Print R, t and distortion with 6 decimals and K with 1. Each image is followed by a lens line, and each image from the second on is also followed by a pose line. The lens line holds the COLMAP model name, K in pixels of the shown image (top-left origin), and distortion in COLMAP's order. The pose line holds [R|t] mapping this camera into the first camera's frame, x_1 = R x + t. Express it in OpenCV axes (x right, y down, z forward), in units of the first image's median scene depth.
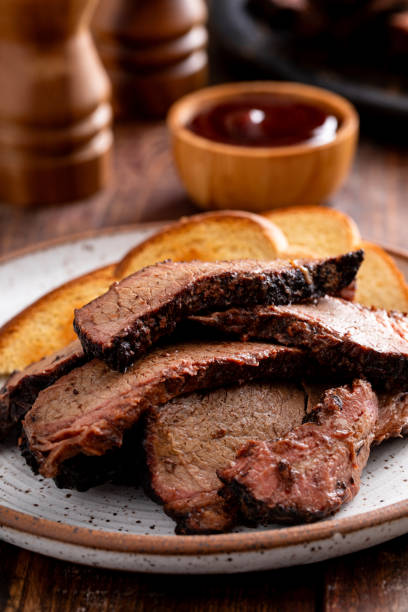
lens RADIAL K [[1987.4, 0, 195.6], [0, 1987.4, 305.7], [0, 0, 1]] dist [0.058505, -1.530007]
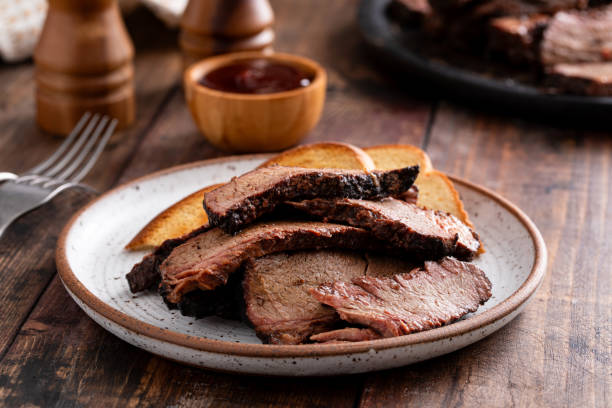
lens RADIAL K [[1987.4, 0, 306.0], [0, 1987.4, 204.0], [0, 0, 1]] dist [0.058505, -1.530007]
pose [[0.995239, 0.049197, -0.084135, 0.130930], [-0.056699, 0.994395, -0.089241, 0.133258], [0.079273, 0.093586, 0.992450, -0.388477]]
